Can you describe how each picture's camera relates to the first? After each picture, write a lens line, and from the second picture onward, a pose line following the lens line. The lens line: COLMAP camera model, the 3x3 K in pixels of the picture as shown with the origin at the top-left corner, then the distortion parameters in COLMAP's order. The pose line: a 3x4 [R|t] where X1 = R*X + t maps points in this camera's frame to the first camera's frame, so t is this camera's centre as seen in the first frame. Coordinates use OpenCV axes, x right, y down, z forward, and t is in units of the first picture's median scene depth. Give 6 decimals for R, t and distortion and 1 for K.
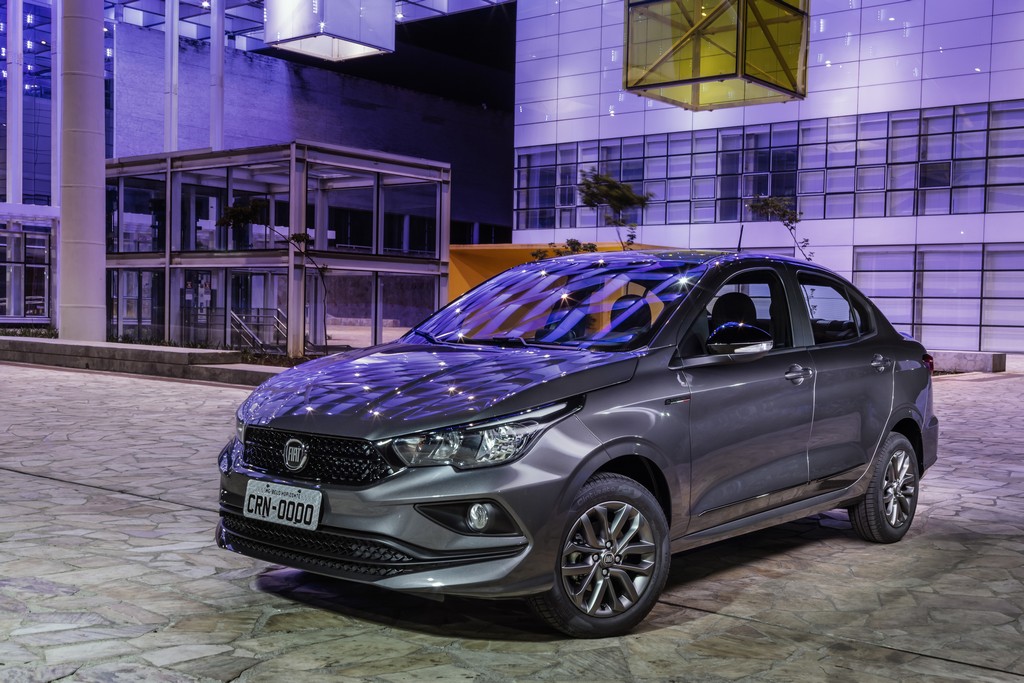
lens RADIAL K [[1145.9, 0, 513.1], [0, 1145.9, 339.8], [0, 0, 1]] dist [0.004829, 0.000000]
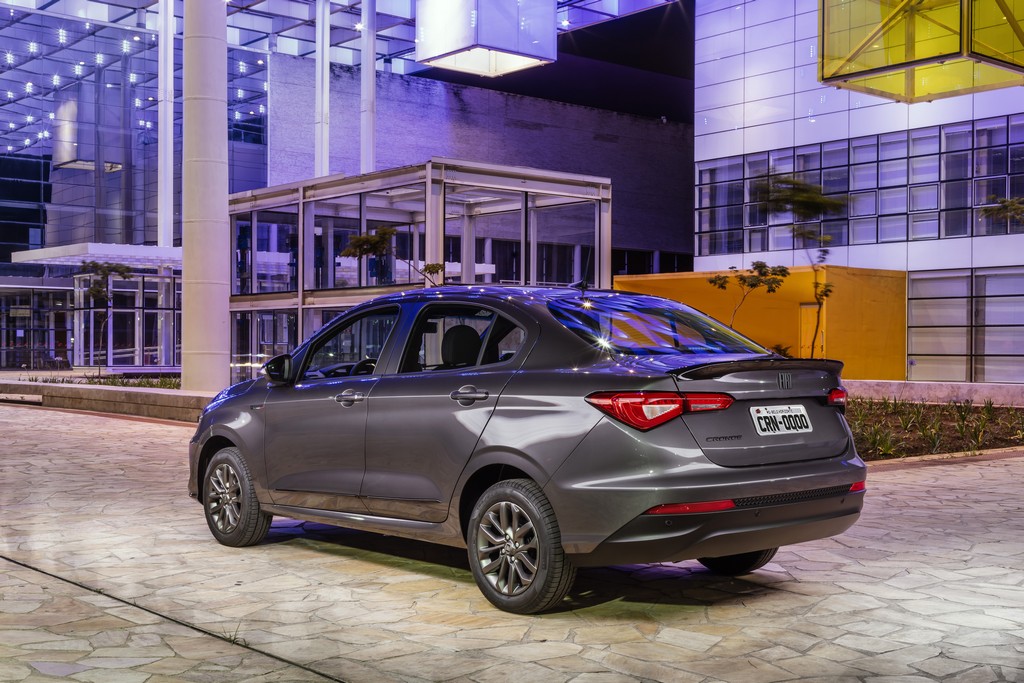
lens RADIAL K [[1167.3, 0, 511.6], [0, 1167.3, 358.7], [0, 0, 1]] dist [0.006528, 0.000000]
pose [[0.982308, -0.017922, -0.186415, 0.028371], [0.013766, 0.999627, -0.023569, 0.000413], [0.186768, 0.020586, 0.982188, 0.113707]]
